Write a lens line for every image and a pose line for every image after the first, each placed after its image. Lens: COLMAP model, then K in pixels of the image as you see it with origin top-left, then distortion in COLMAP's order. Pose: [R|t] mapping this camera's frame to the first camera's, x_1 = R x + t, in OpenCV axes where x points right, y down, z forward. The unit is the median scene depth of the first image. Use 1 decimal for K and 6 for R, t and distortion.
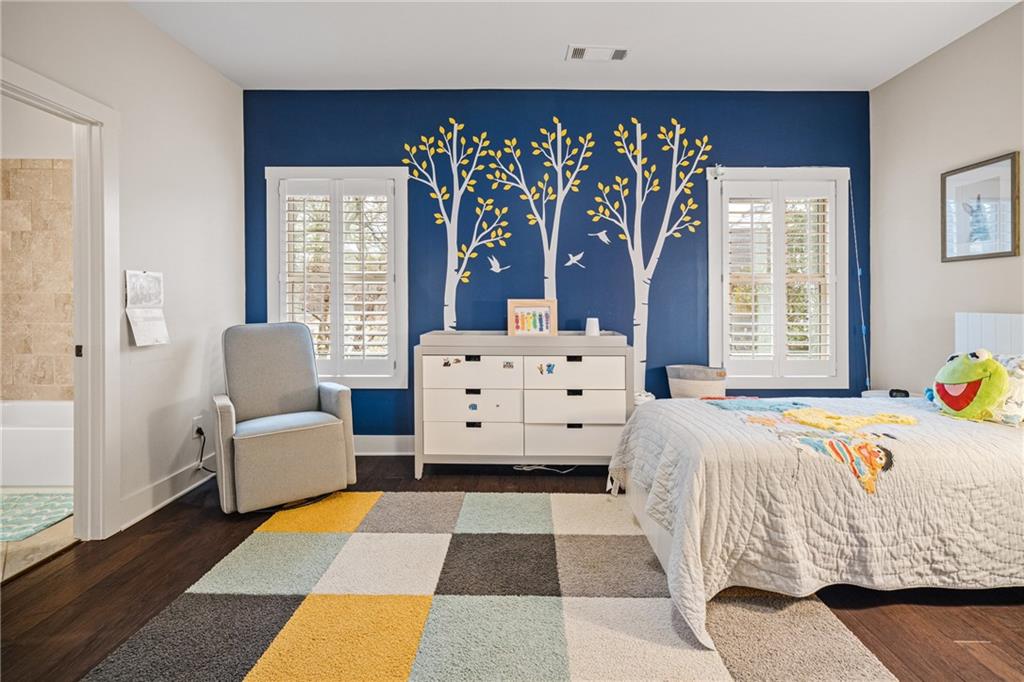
lens RADIAL K [[508.7, 0, 514.2], [0, 508.7, 302.2], [0, 0, 1]] dist [-0.004490, 0.000267]
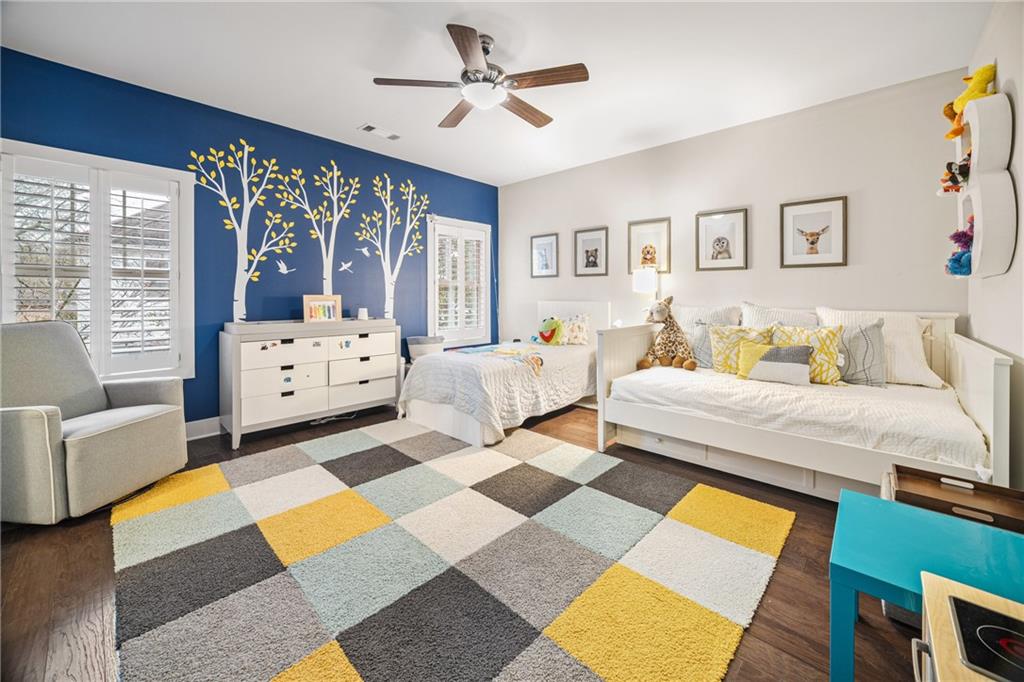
lens RADIAL K [[508.7, 0, 514.2], [0, 508.7, 302.2], [0, 0, 1]] dist [-0.004490, 0.000267]
pose [[0.624569, -0.011581, 0.780884, -0.687278], [0.005537, 0.999931, 0.010400, 0.001637], [-0.780950, -0.002172, 0.624590, -0.226005]]
